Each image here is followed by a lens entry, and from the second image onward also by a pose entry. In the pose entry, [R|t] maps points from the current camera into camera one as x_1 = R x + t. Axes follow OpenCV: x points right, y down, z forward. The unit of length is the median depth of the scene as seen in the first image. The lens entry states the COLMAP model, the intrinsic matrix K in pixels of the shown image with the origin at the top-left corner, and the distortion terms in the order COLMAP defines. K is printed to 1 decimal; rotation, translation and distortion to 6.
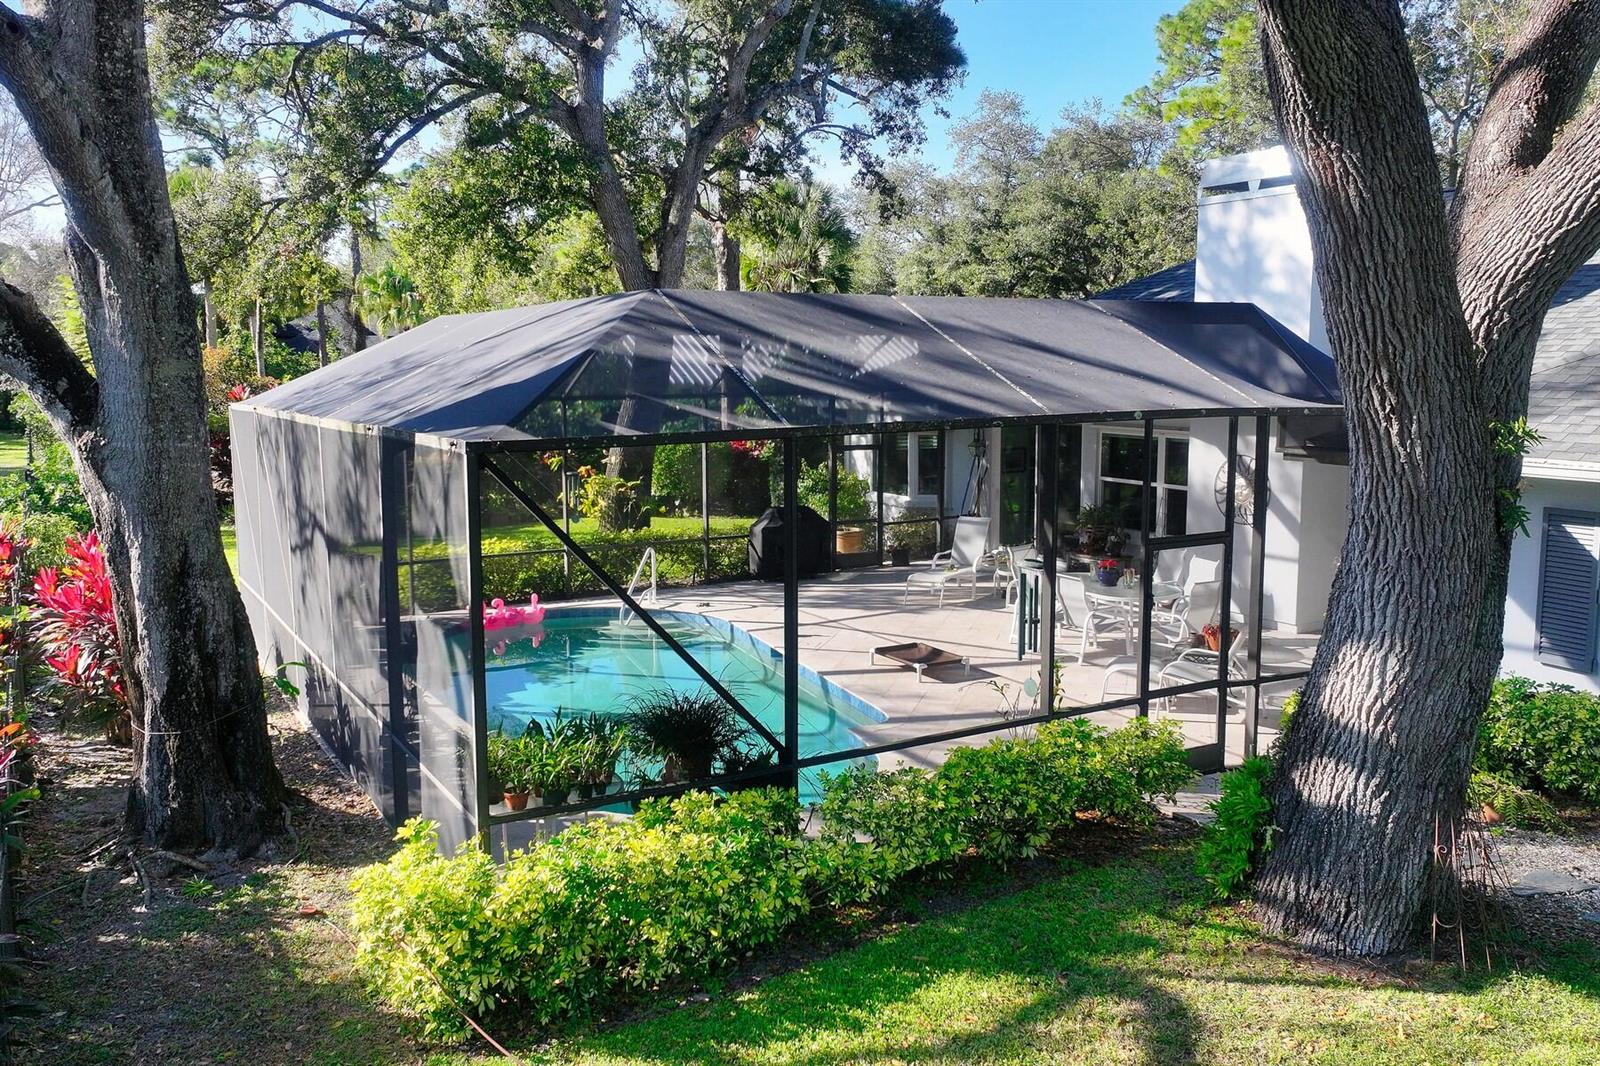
lens RADIAL K [[1322.4, 0, 800.0], [0, 1322.4, 533.0], [0, 0, 1]] dist [0.008374, 0.005913]
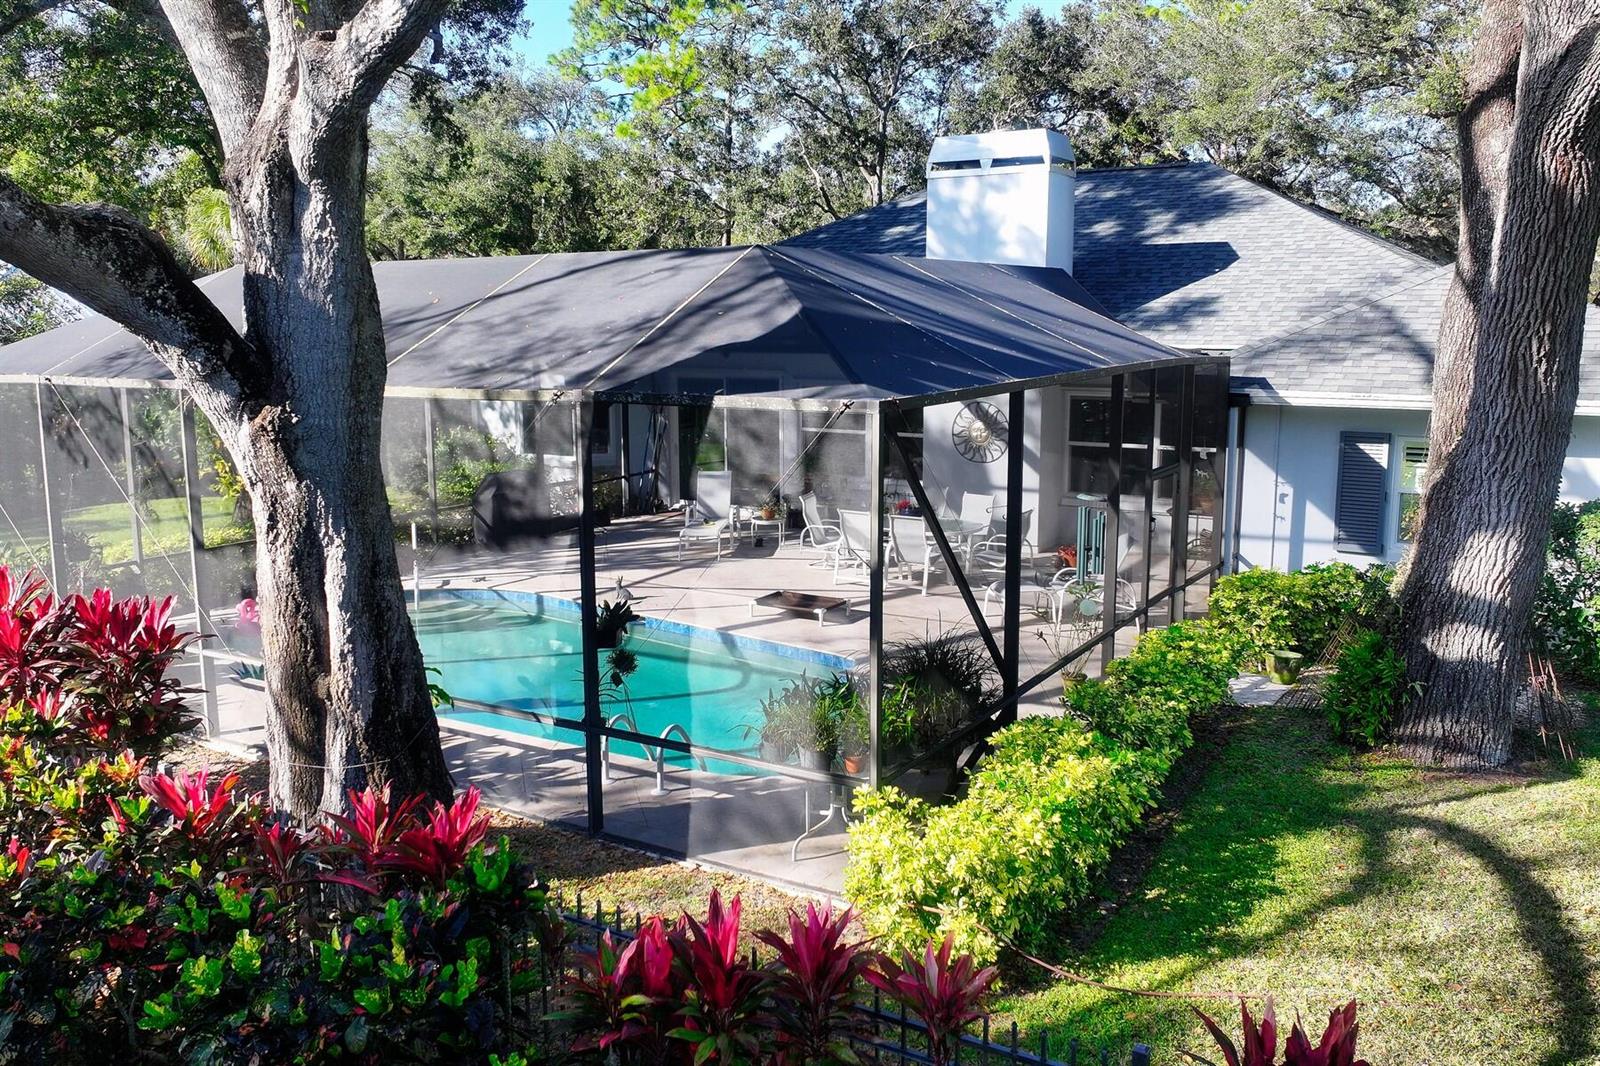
lens RADIAL K [[1322.4, 0, 800.0], [0, 1322.4, 533.0], [0, 0, 1]] dist [0.008374, 0.005913]
pose [[0.874116, -0.078012, 0.479411, -0.773899], [0.063052, 0.996891, 0.047257, -0.021130], [-0.481607, -0.011080, 0.876317, 0.165547]]
